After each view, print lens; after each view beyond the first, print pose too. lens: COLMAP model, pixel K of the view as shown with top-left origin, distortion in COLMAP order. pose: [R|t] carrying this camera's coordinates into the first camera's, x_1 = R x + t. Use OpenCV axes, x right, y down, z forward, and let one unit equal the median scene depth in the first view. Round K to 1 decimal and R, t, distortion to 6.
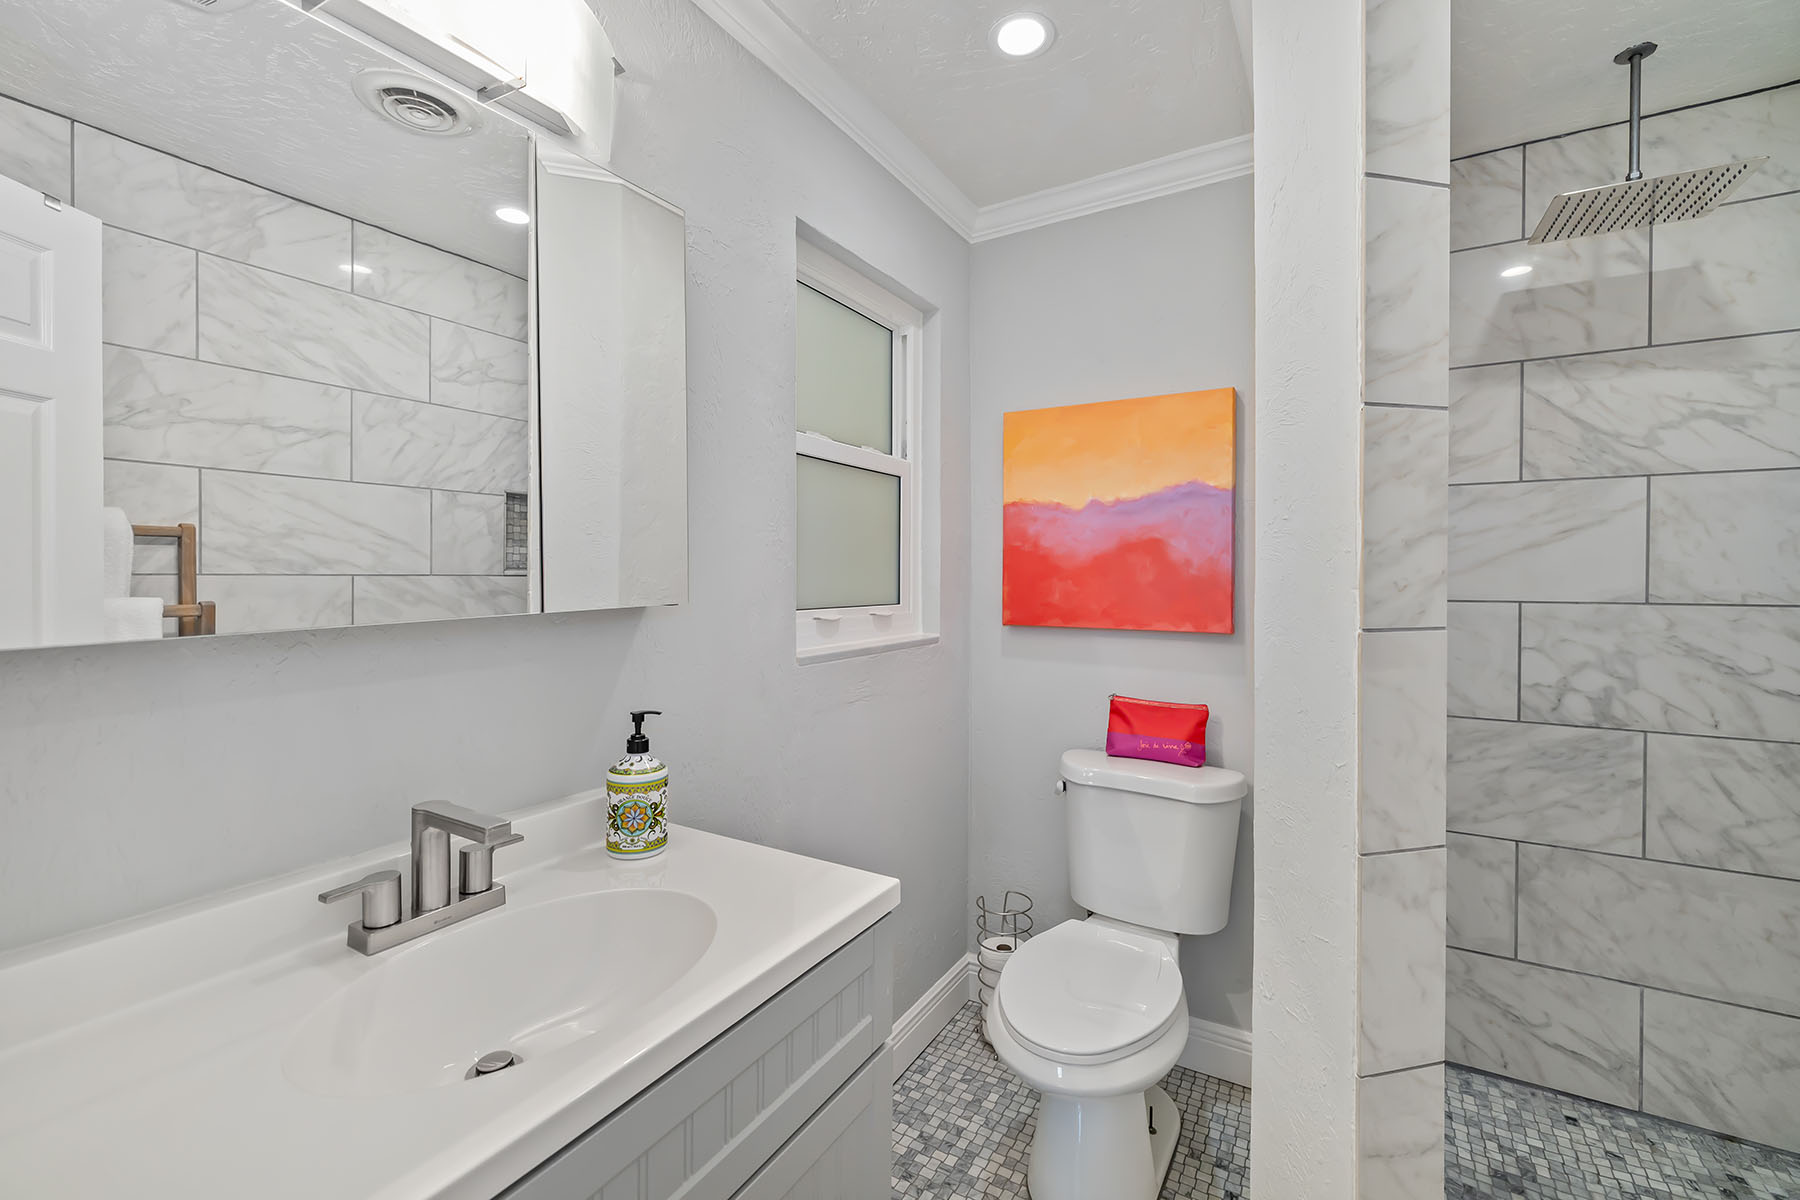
lens RADIAL K [[766.3, 0, 900.0], [0, 766.3, 591.6], [0, 0, 1]] dist [0.000930, 0.000806]
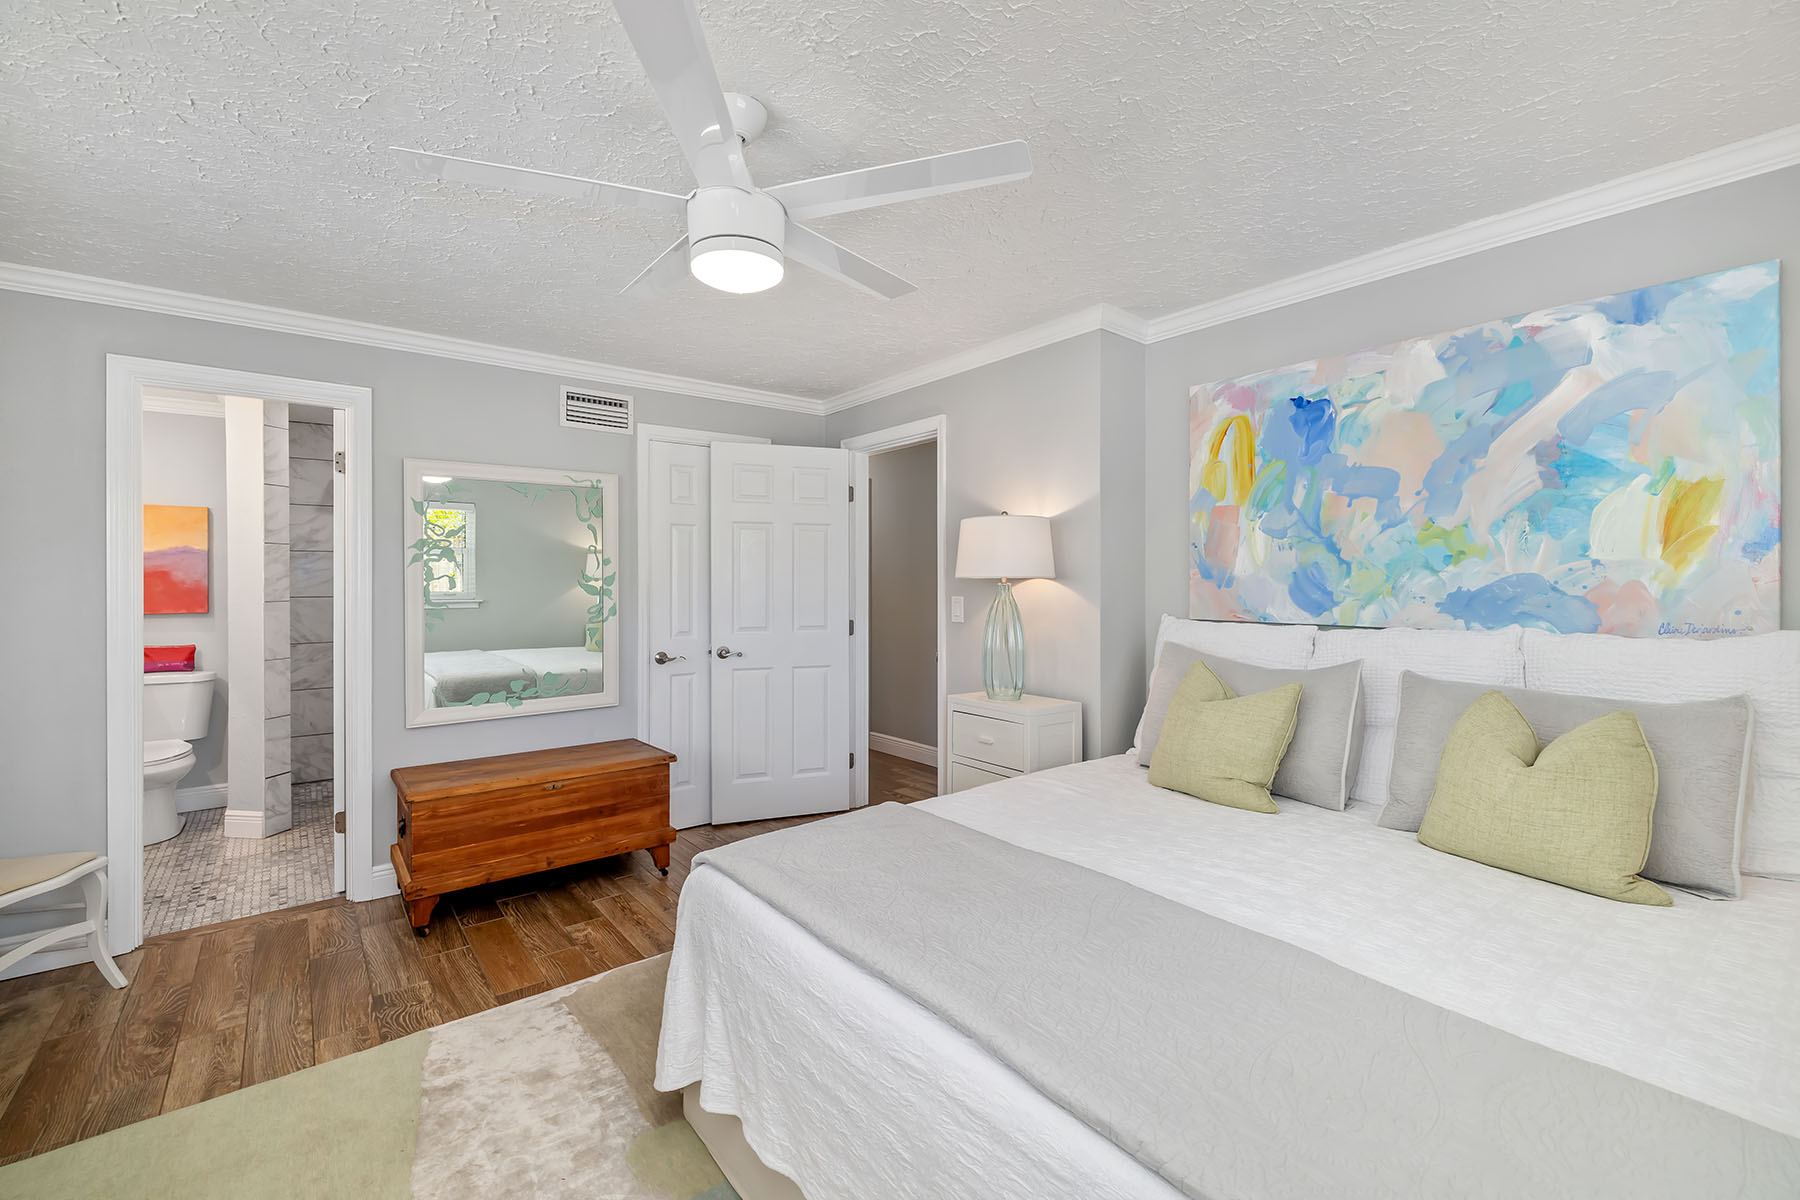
lens RADIAL K [[766.3, 0, 900.0], [0, 766.3, 591.6], [0, 0, 1]] dist [0.000930, 0.000806]
pose [[0.356252, -0.005642, 0.934373, -0.997137], [0.020909, 0.999780, -0.001934, 0.039378], [-0.934156, 0.020226, 0.356291, -1.796930]]
